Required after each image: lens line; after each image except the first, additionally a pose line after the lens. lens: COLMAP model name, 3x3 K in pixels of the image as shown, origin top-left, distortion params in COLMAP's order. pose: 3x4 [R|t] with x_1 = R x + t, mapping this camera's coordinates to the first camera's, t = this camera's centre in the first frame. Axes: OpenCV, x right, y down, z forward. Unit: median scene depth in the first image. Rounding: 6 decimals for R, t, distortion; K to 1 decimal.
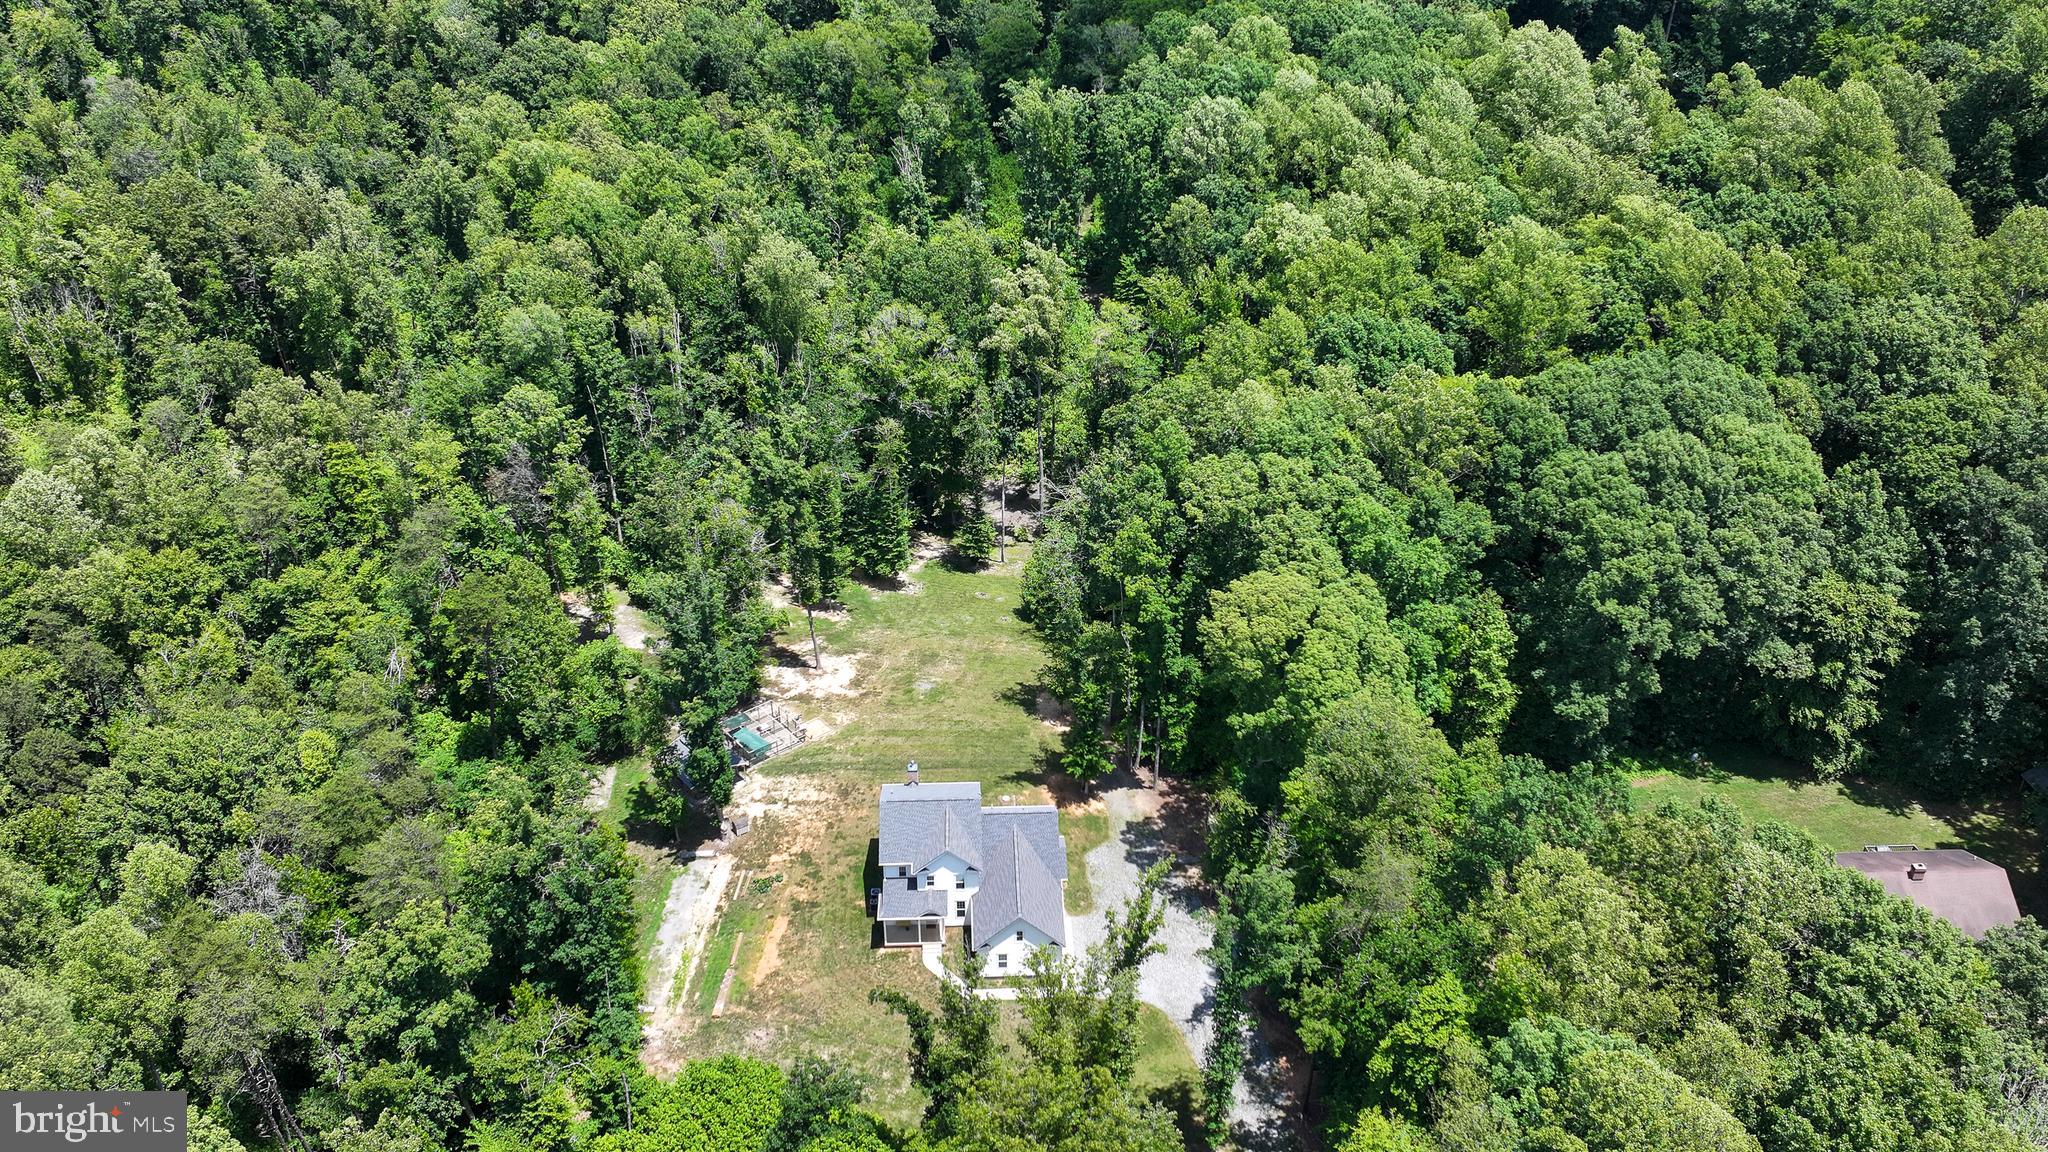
lens RADIAL K [[1756.7, 0, 1026.9], [0, 1756.7, 579.3], [0, 0, 1]] dist [0.010522, -0.010214]
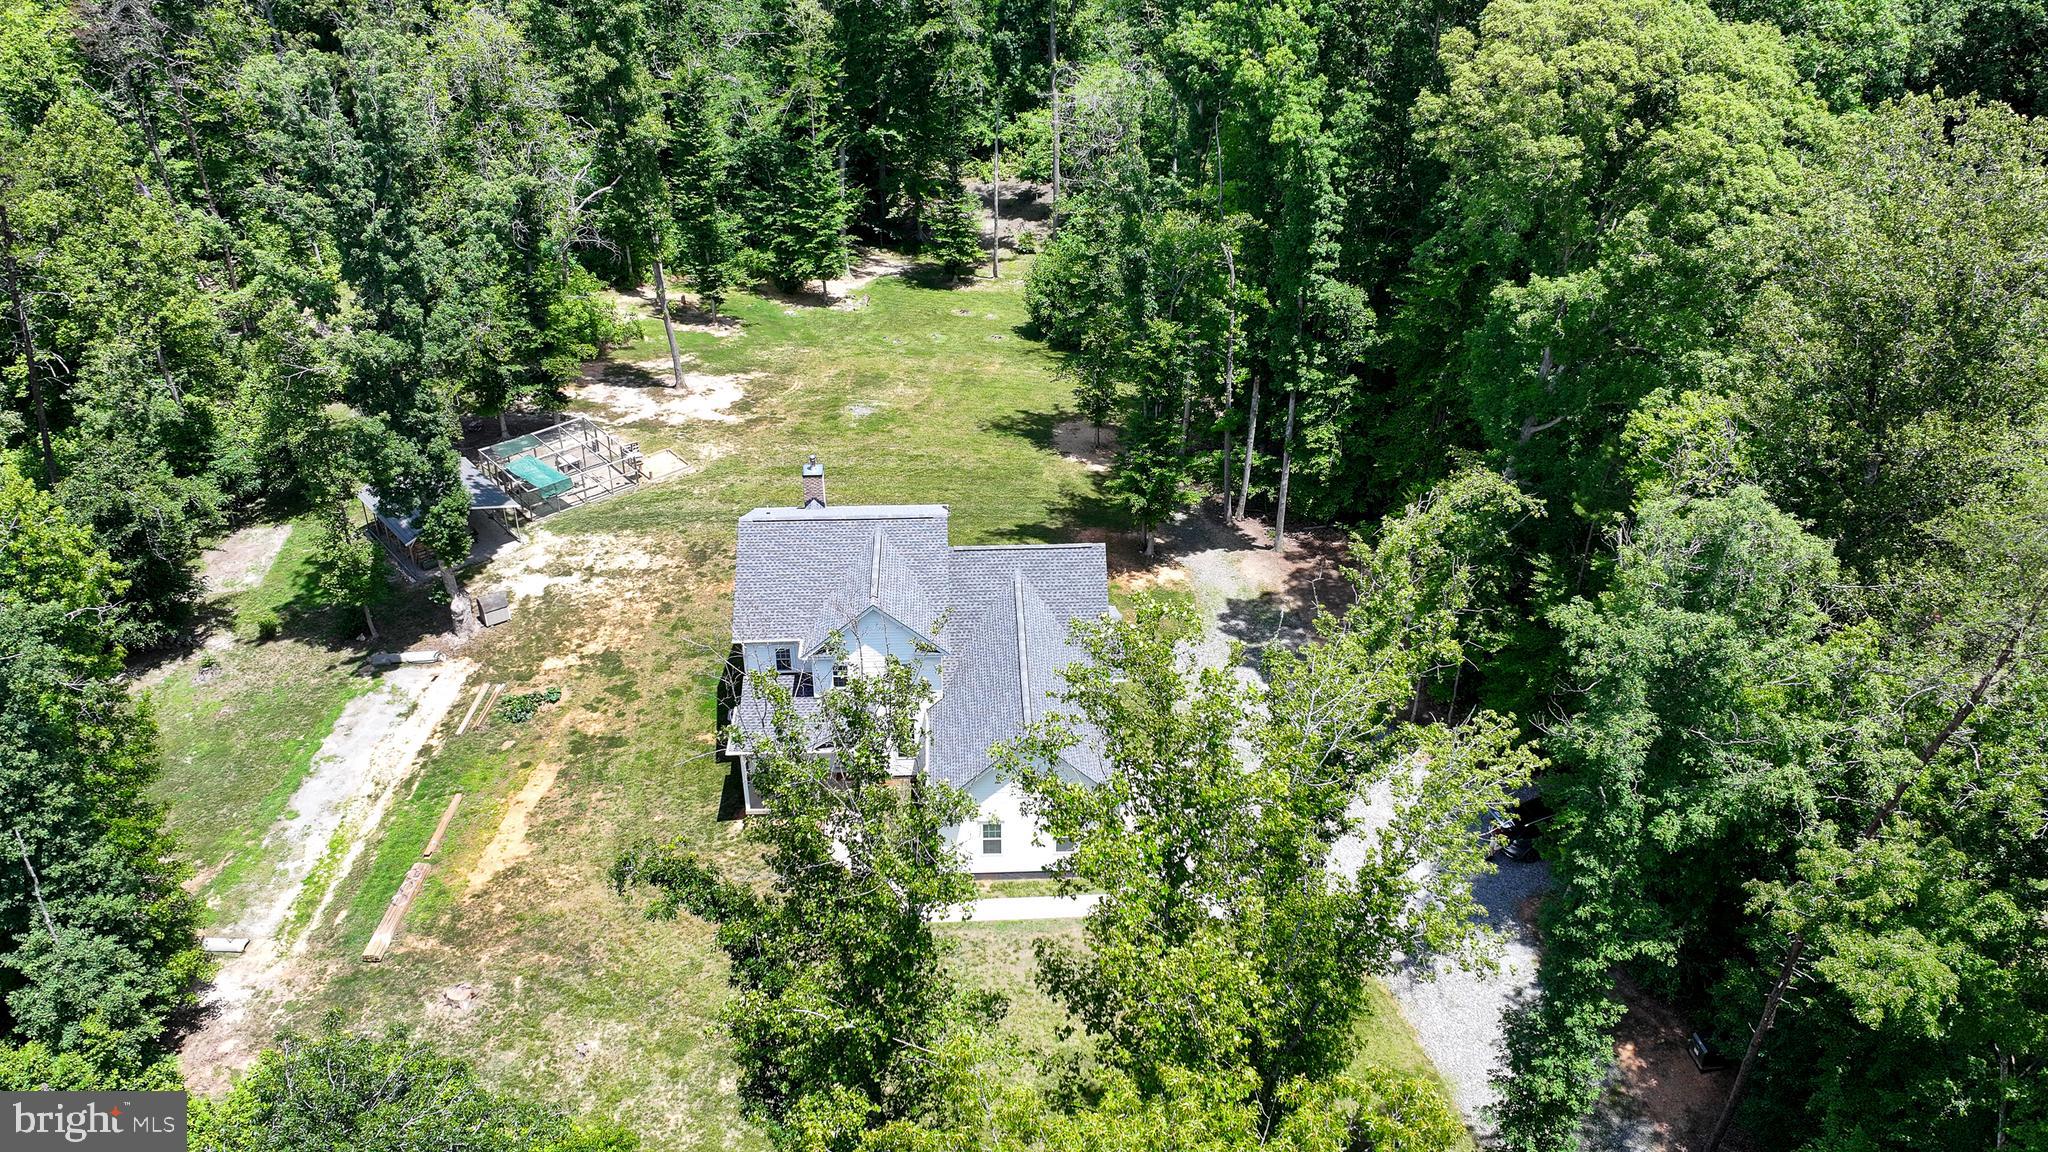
lens RADIAL K [[1756.7, 0, 1027.6], [0, 1756.7, 582.6], [0, 0, 1]] dist [0.010522, -0.010214]
pose [[0.999996, -0.001329, 0.002467, -0.004702], [0.001323, 0.999995, 0.002704, 0.129461], [-0.002470, -0.002701, 0.999993, 0.467759]]
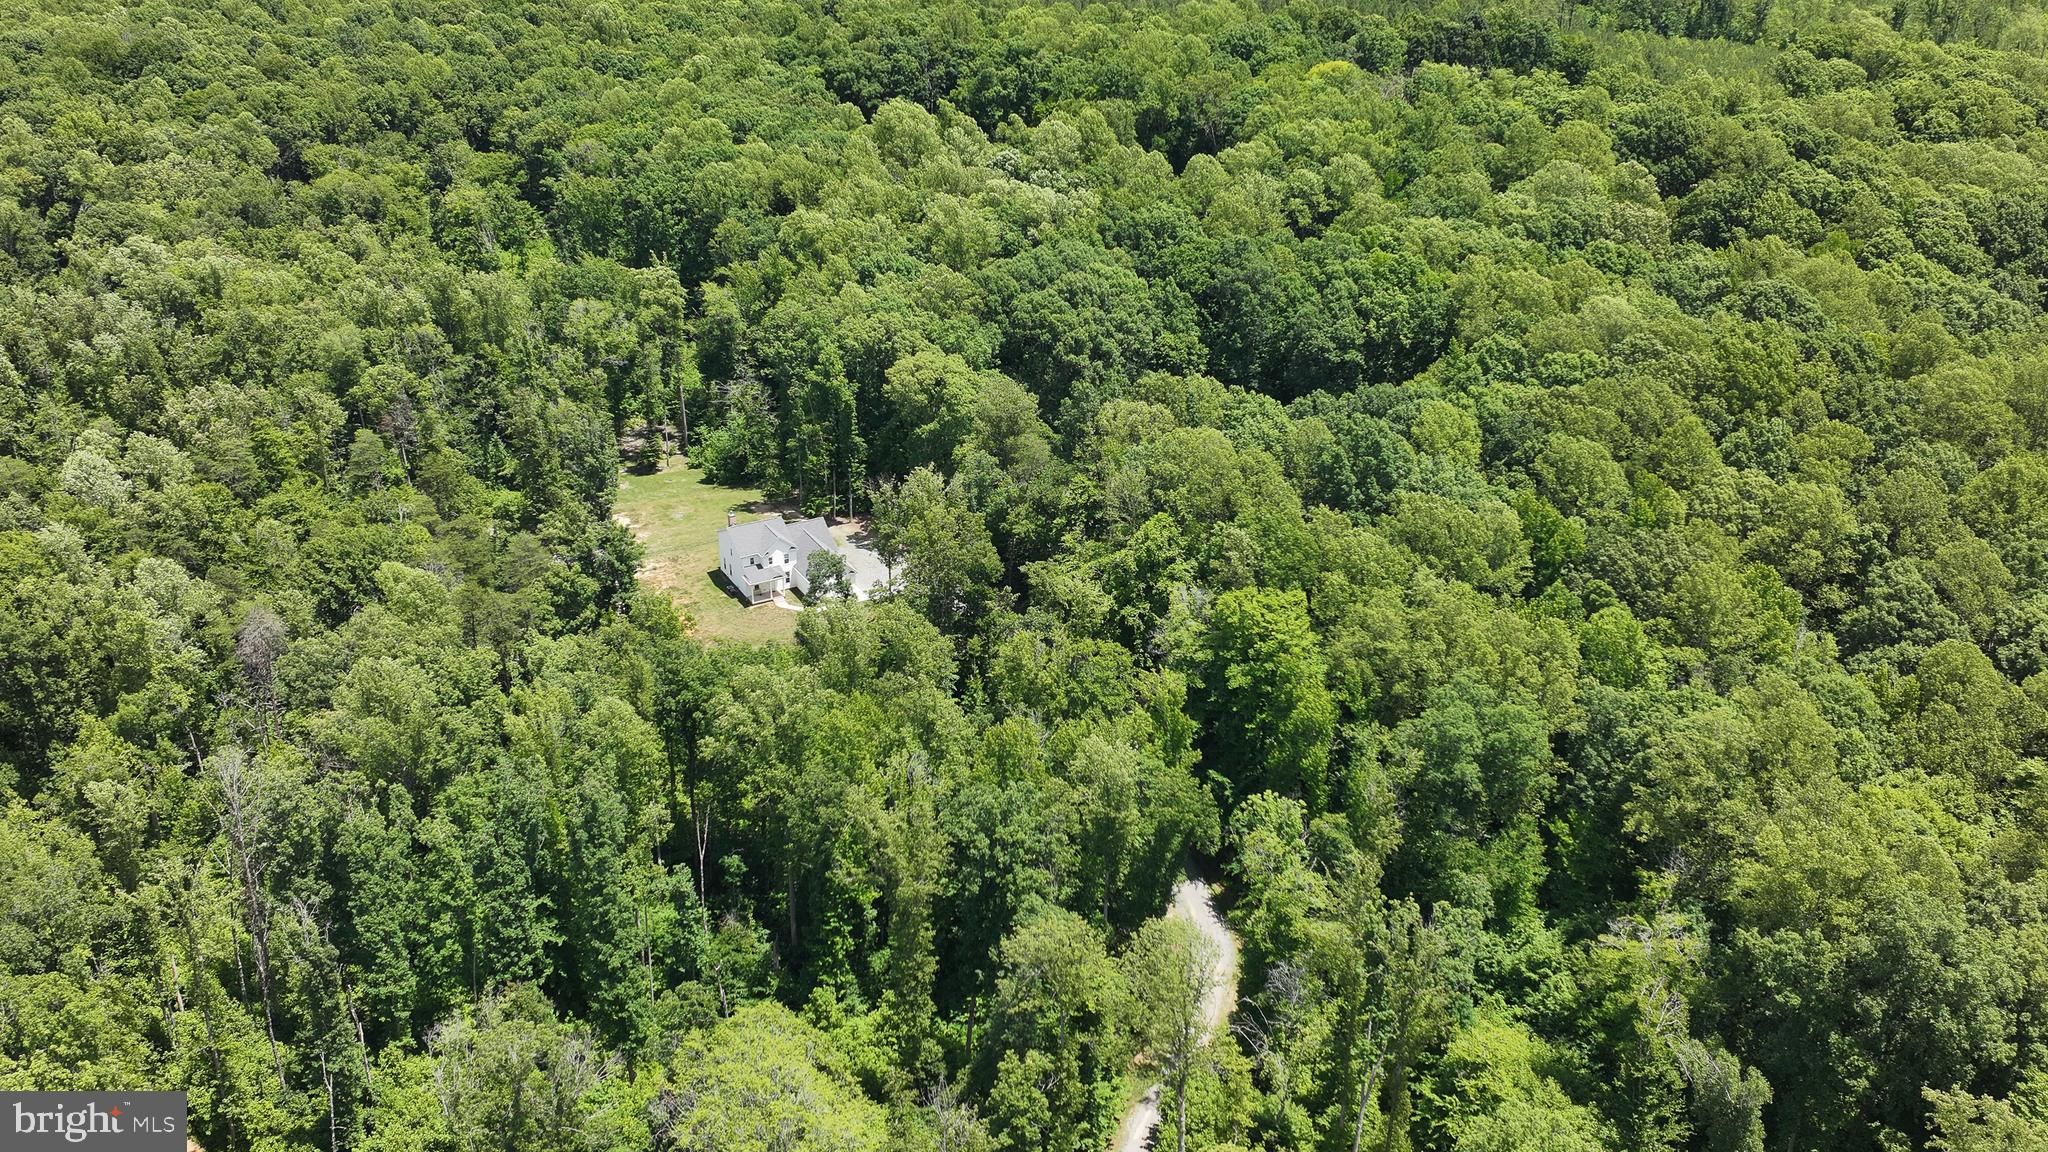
lens RADIAL K [[1756.7, 0, 1021.3], [0, 1756.7, 585.1], [0, 0, 1]] dist [0.010522, -0.010214]
pose [[0.891081, -0.200998, 0.406908, -0.489457], [0.239939, 0.969676, -0.046453, 0.299855], [-0.385232, 0.139027, 0.912287, -0.612683]]
